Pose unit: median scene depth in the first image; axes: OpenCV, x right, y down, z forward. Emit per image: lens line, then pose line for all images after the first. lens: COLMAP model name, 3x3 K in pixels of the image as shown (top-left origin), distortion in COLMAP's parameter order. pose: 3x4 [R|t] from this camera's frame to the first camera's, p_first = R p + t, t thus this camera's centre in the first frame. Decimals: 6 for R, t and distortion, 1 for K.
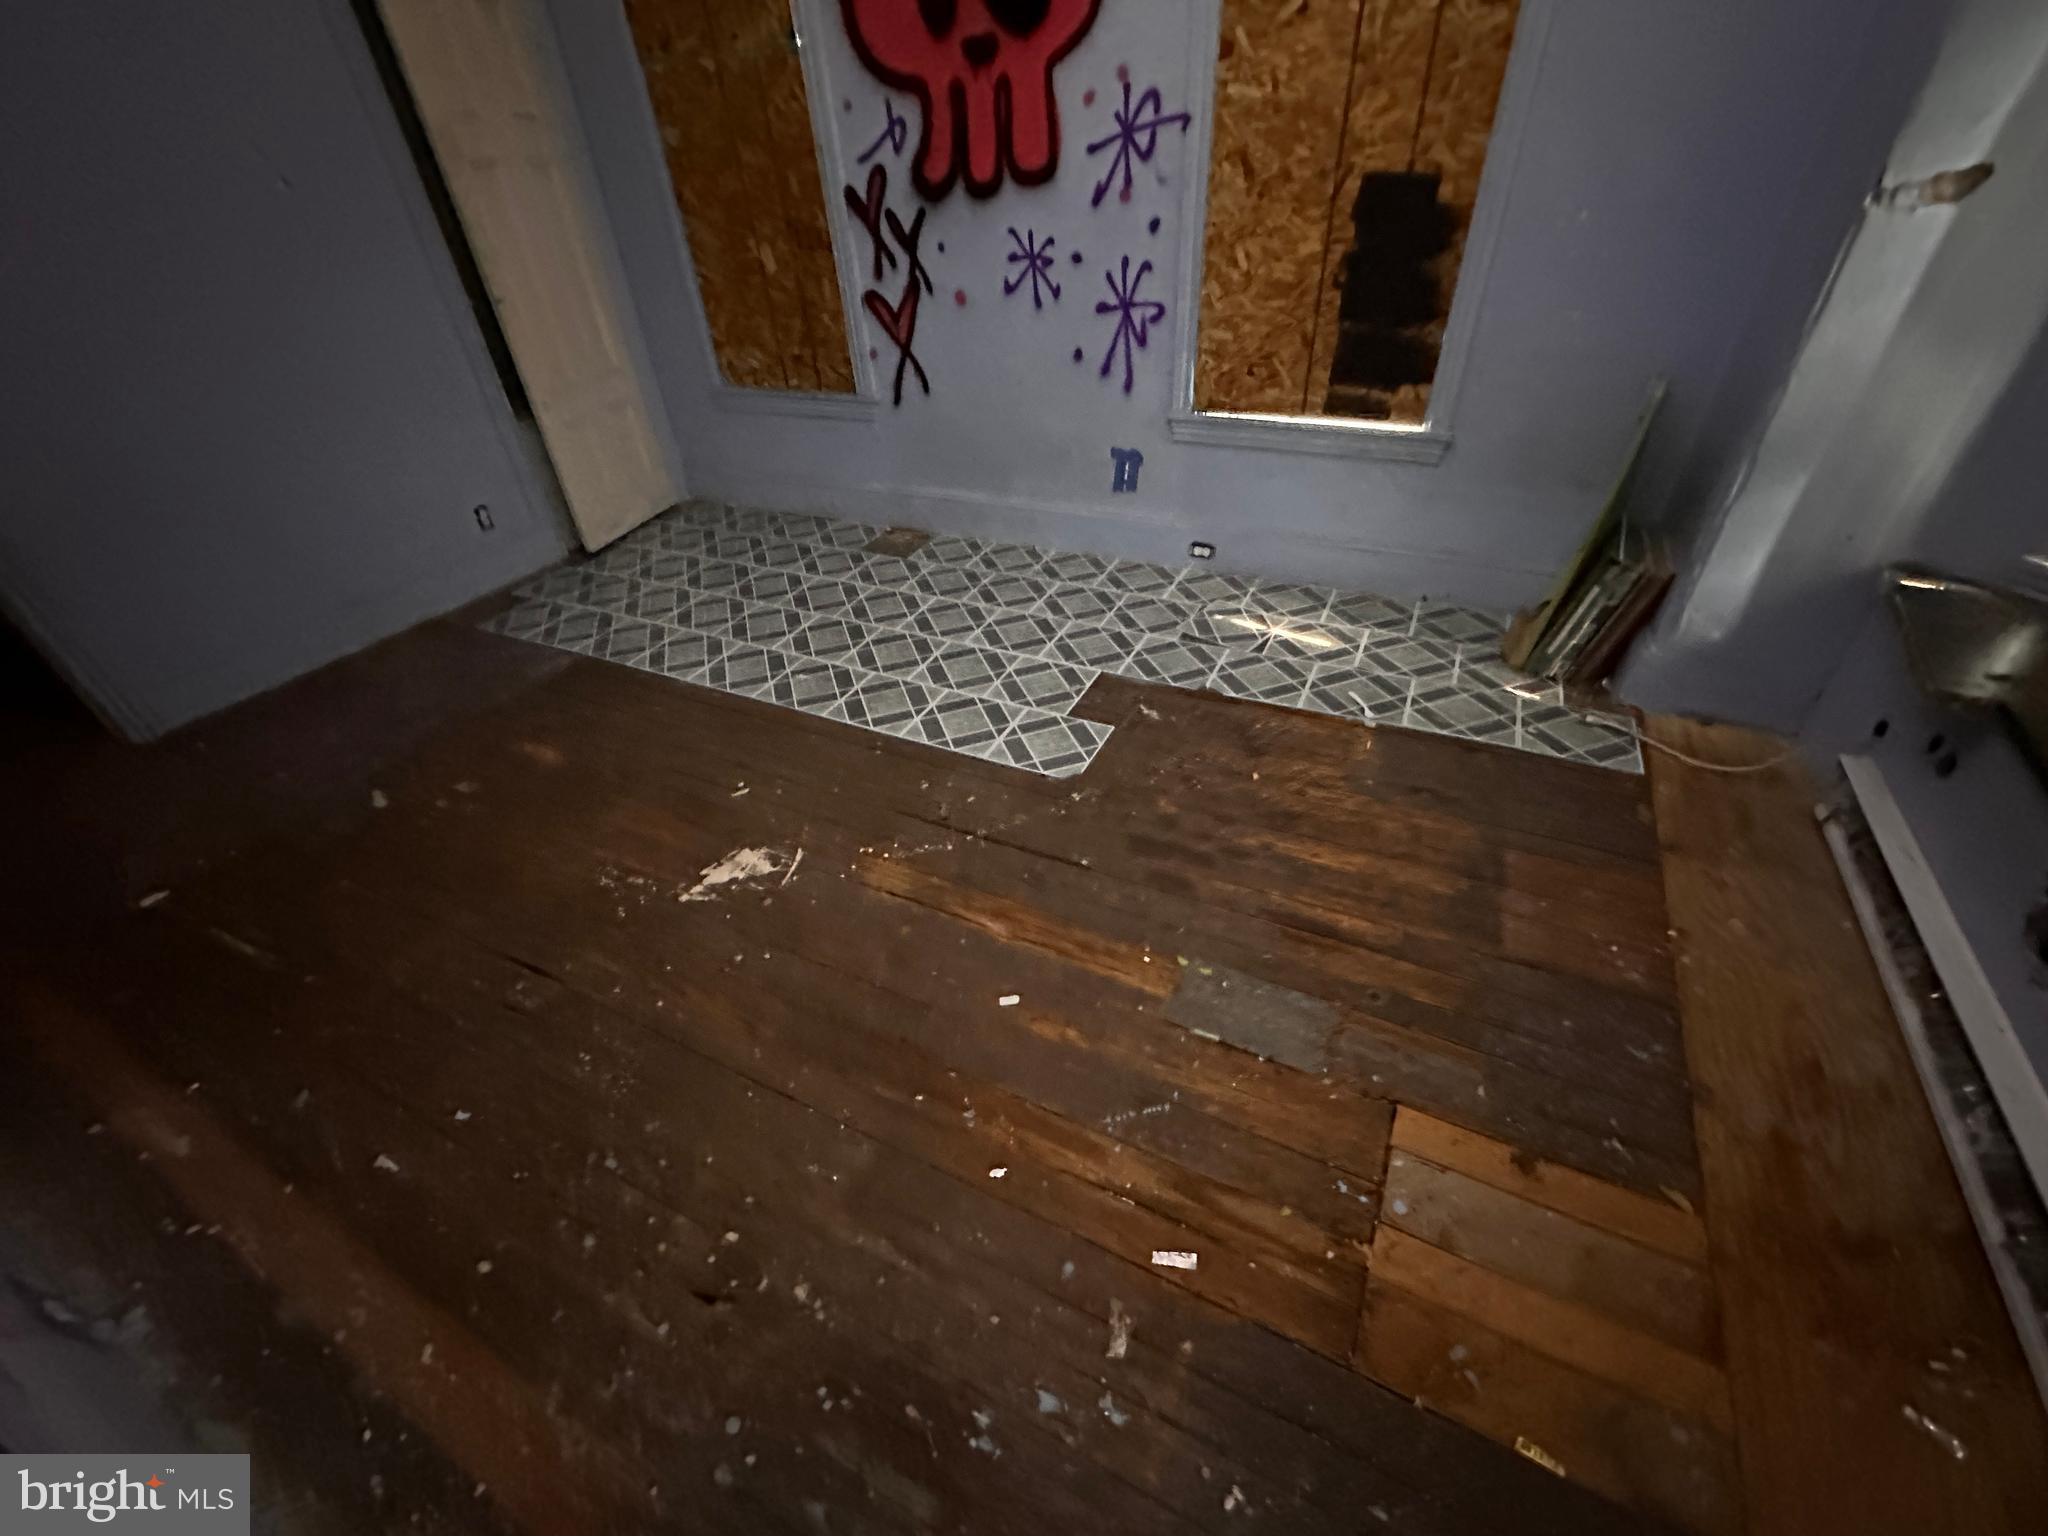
lens RADIAL K [[819.8, 0, 1024.1], [0, 819.8, 765.3], [0, 0, 1]] dist [-0.000951, -0.000759]
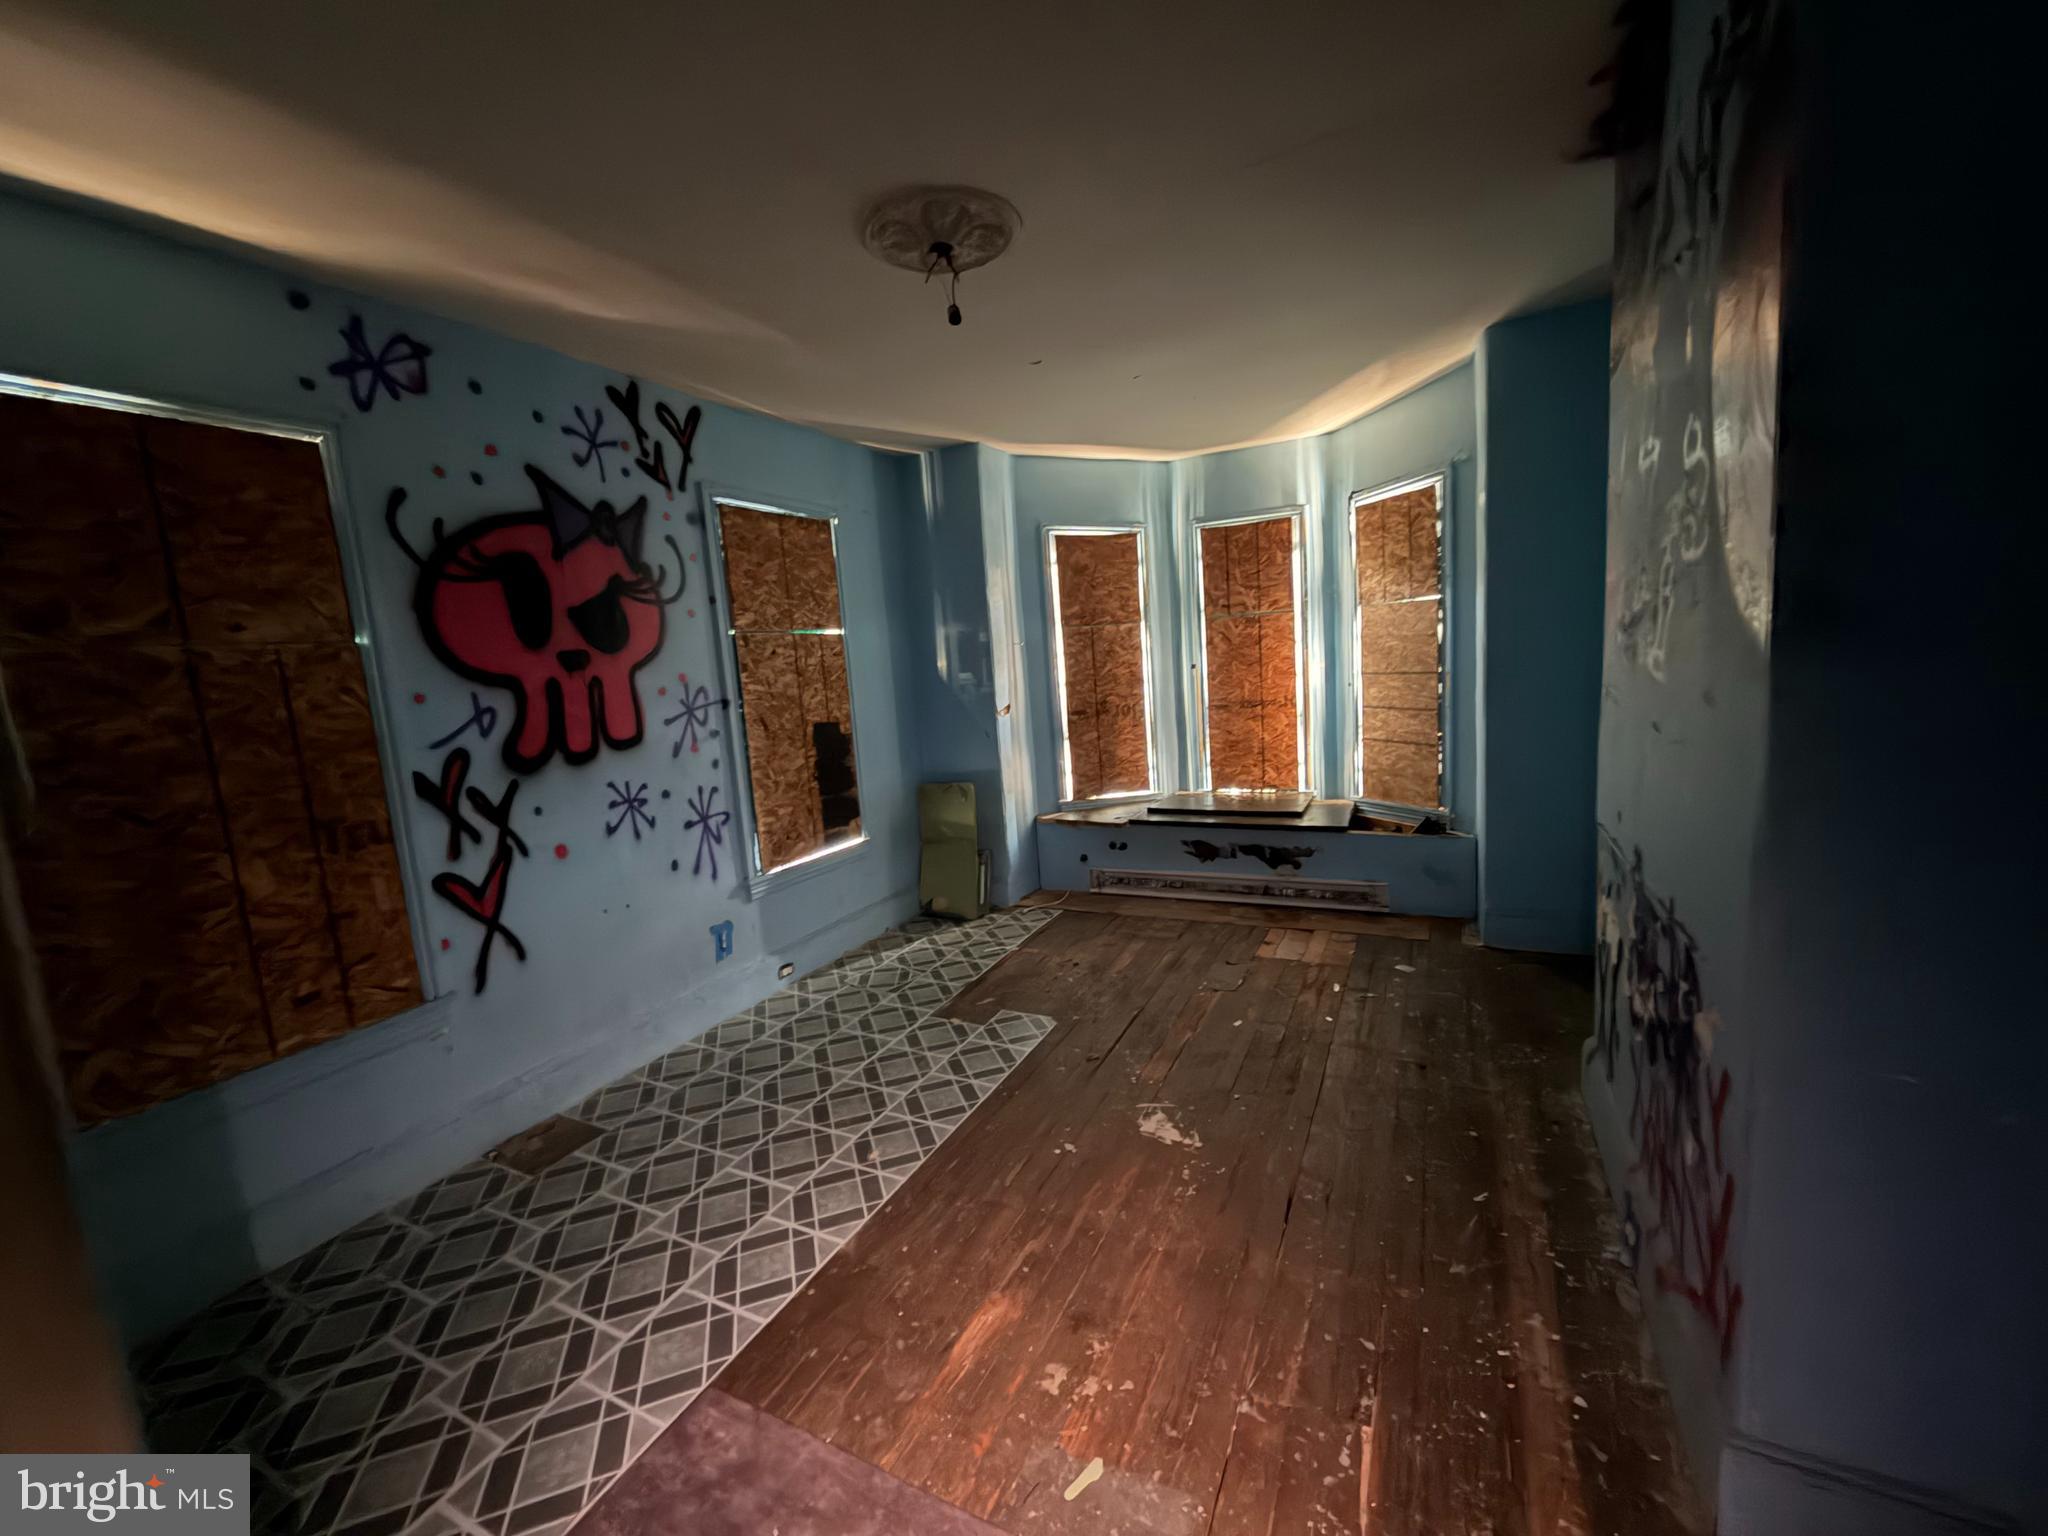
lens RADIAL K [[814.8, 0, 1019.3], [0, 814.8, 768.1], [0, 0, 1]] dist [0.000050, 0.000070]
pose [[0.007693, -0.081612, 0.996634, -1.121526], [0.651949, 0.756126, 0.056885, -0.373501], [-0.758224, 0.649317, 0.059024, 0.503311]]
